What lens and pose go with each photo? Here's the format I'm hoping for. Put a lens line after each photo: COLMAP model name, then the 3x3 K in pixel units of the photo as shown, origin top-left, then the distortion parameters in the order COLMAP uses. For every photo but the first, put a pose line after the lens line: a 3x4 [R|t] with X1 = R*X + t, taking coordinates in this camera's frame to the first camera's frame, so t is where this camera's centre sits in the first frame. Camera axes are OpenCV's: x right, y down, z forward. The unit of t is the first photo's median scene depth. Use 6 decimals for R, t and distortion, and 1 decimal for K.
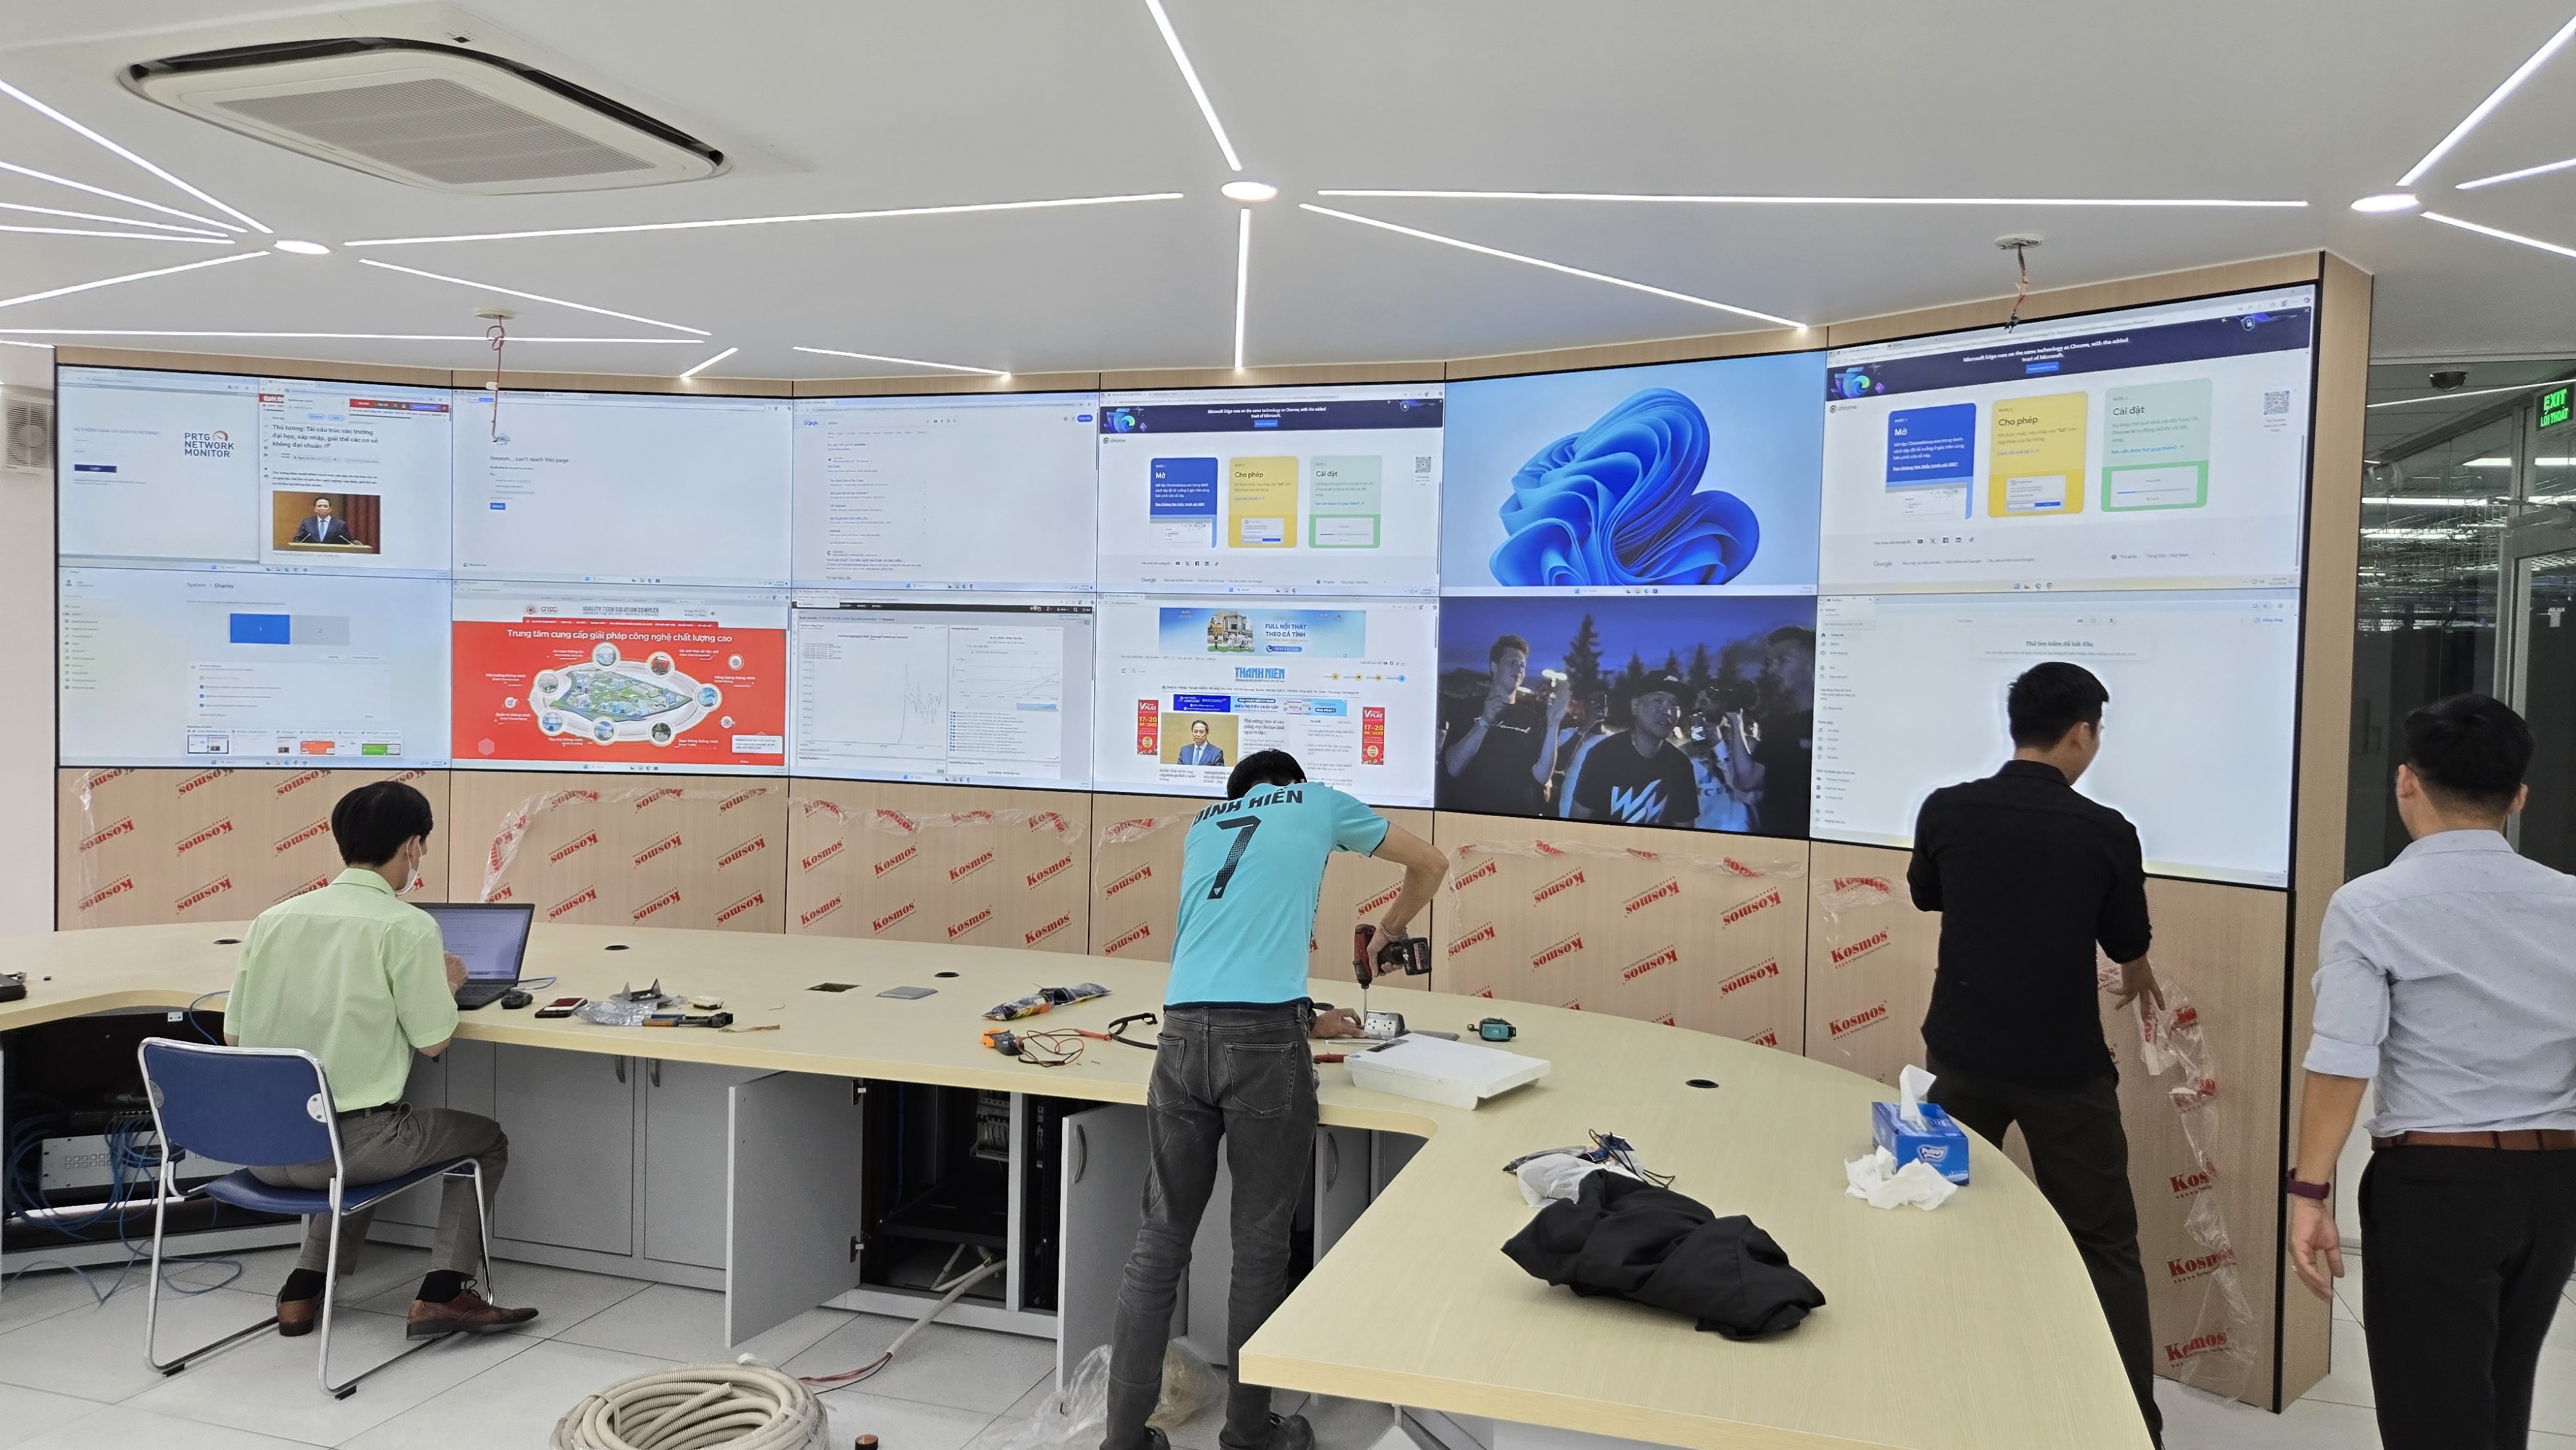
lens RADIAL K [[1801.4, 0, 1301.7], [0, 1801.4, 694.1], [0, 0, 1]] dist [0.078243, -0.067607]
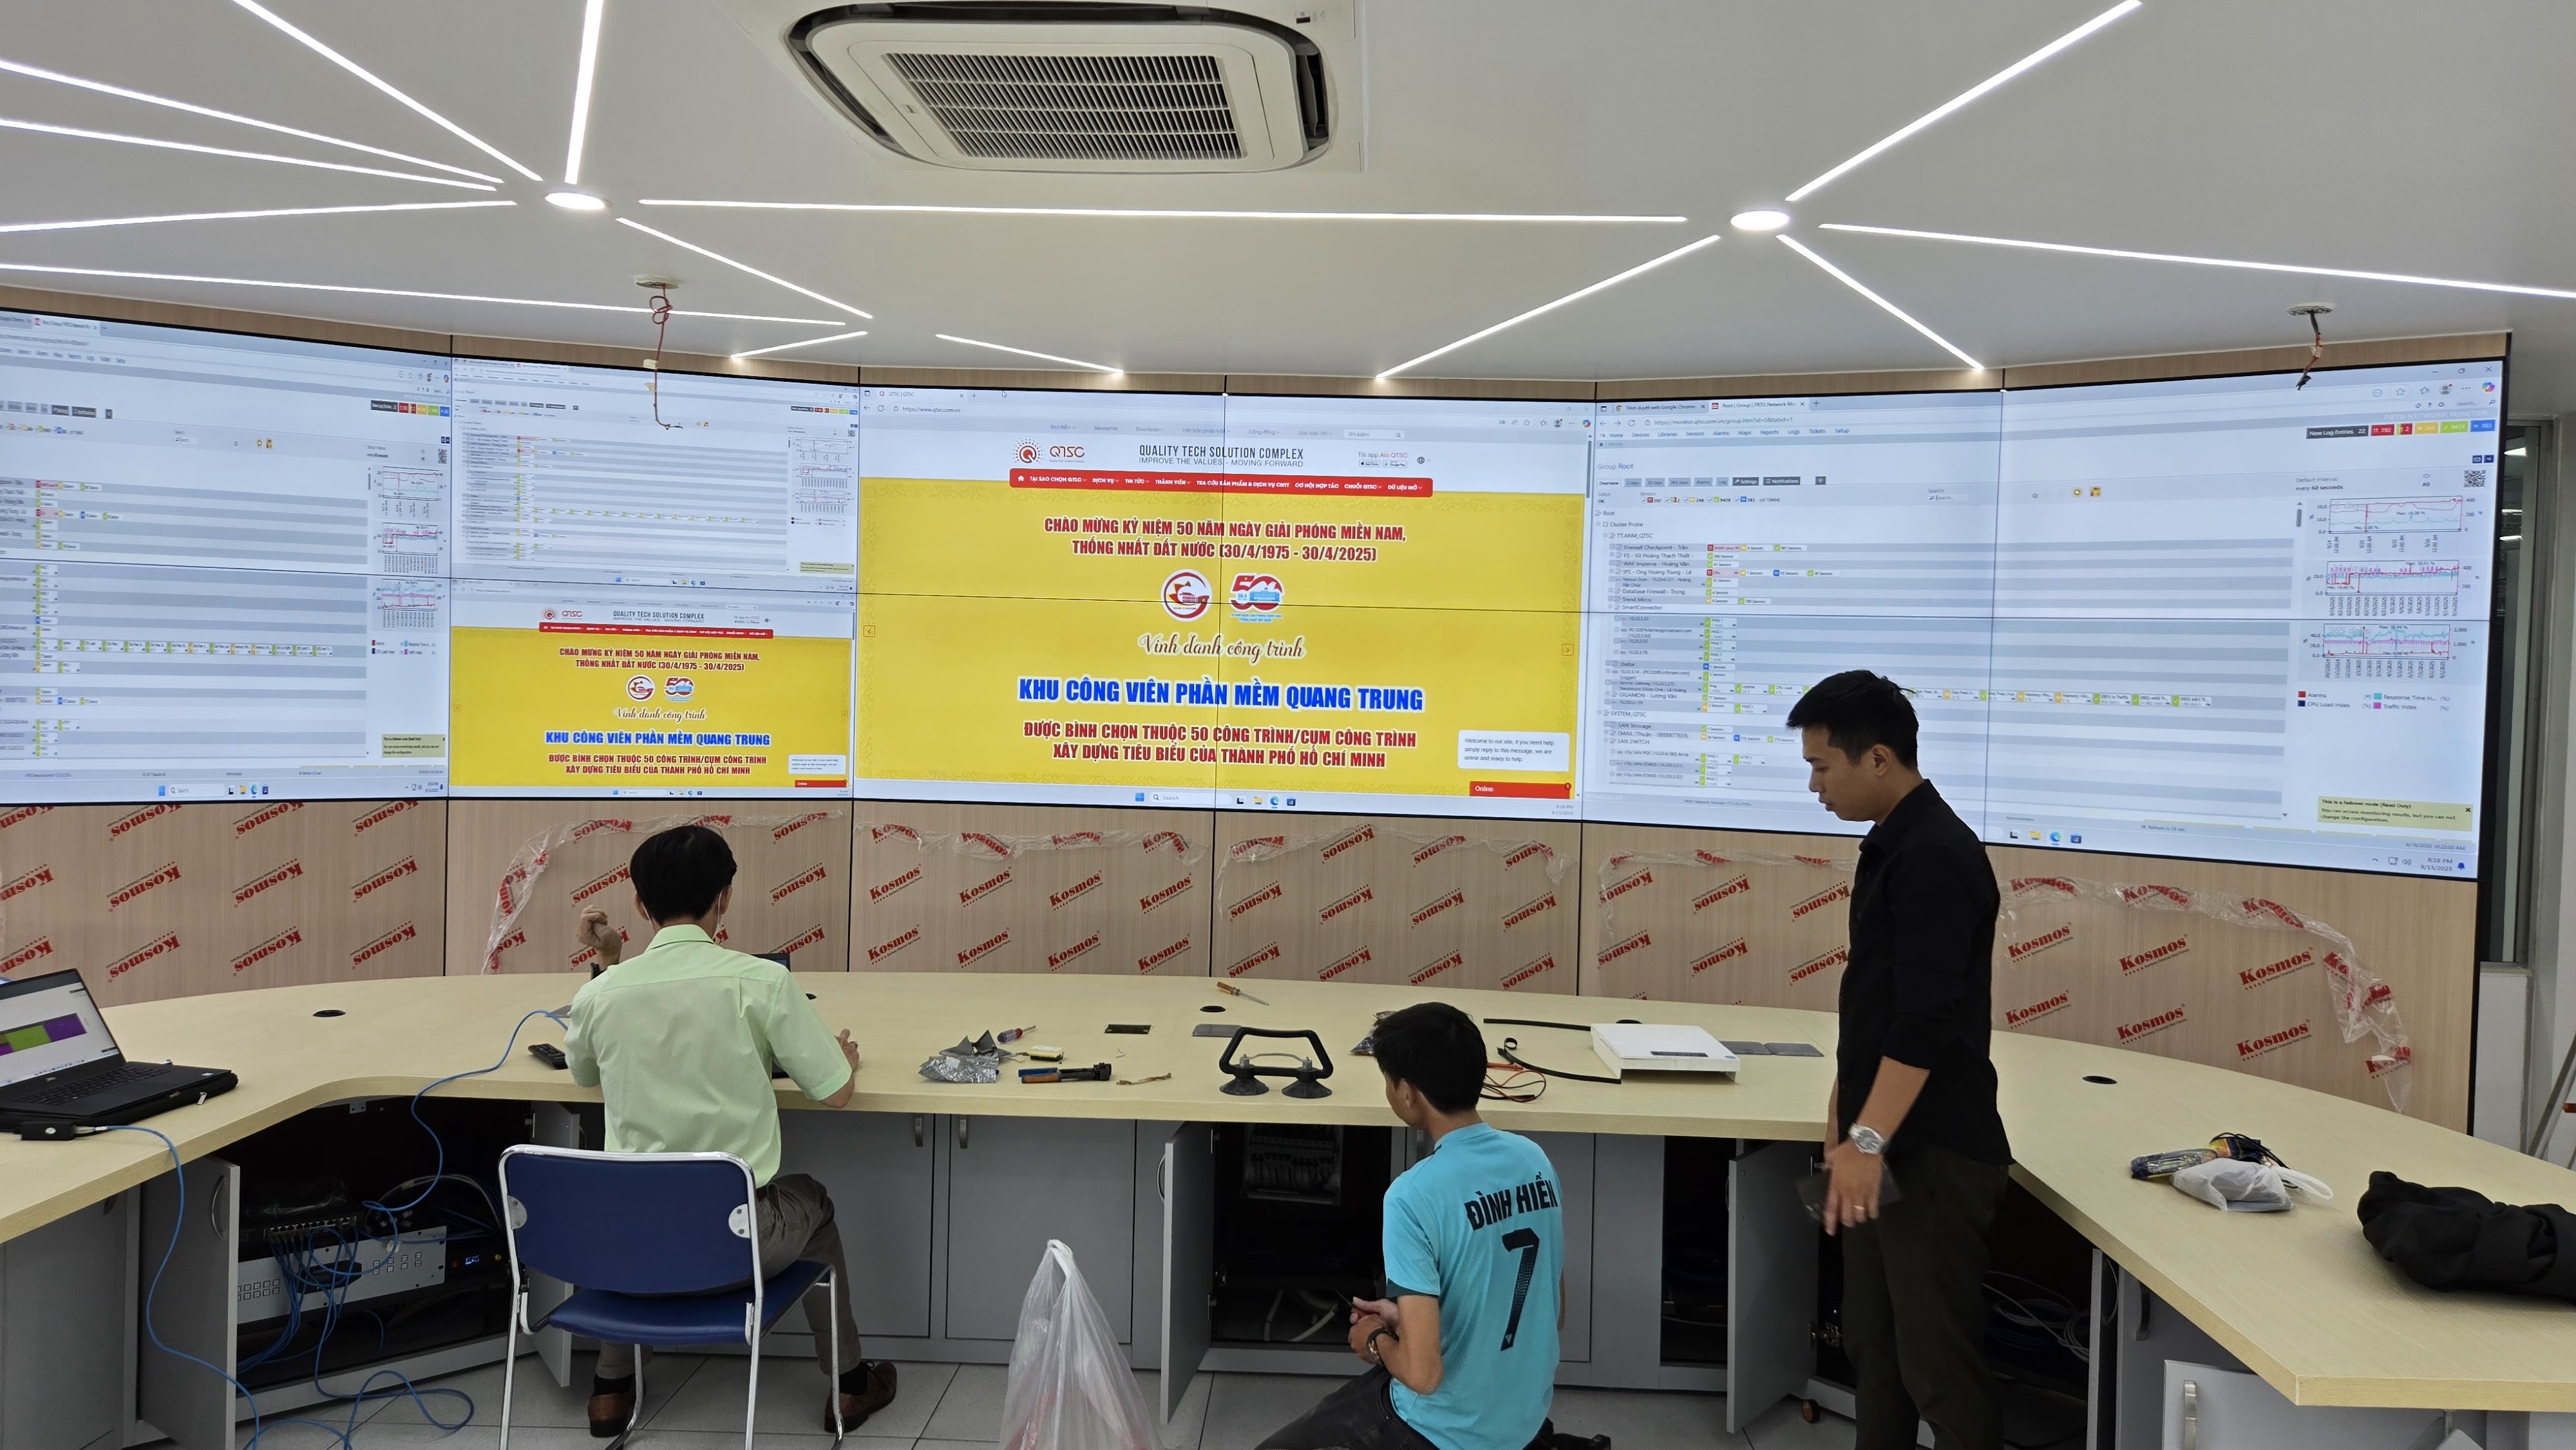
lens RADIAL K [[1801.4, 0, 1295.2], [0, 1801.4, 707.7], [0, 0, 1]] dist [0.078243, -0.067607]
pose [[0.959302, -0.005739, 0.282324, -0.358304], [0.001654, 0.999891, 0.014705, -0.014997], [-0.282377, -0.013639, 0.959206, 0.066911]]
